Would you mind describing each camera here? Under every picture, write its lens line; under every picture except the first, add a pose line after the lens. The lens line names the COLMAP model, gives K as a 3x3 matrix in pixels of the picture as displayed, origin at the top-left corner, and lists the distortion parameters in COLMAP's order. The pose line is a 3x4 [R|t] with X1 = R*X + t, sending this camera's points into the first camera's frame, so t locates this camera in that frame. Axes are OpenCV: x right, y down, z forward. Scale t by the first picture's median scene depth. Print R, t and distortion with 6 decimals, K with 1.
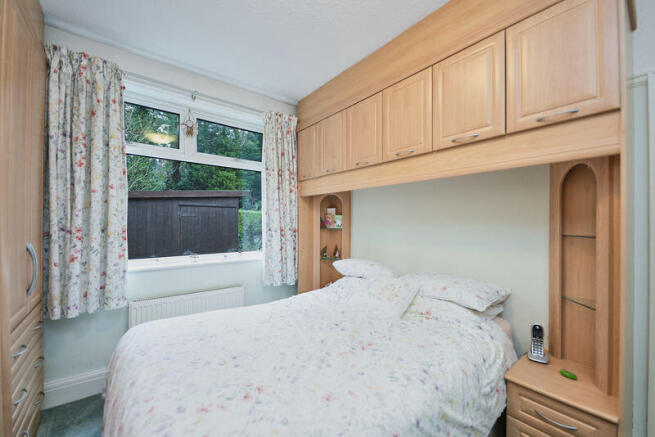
lens RADIAL K [[265.3, 0, 326.5], [0, 265.3, 221.0], [0, 0, 1]] dist [0.002307, -0.000590]
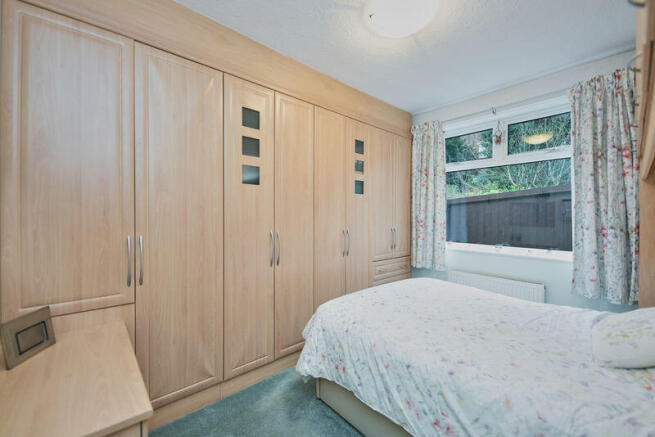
lens RADIAL K [[265.3, 0, 326.3], [0, 265.3, 216.2], [0, 0, 1]] dist [0.002307, -0.000590]
pose [[0.034118, -0.000939, -0.999417, 0.824496], [0.003339, 0.999994, -0.000826, -0.002947], [0.999412, -0.003309, 0.034120, 0.260725]]
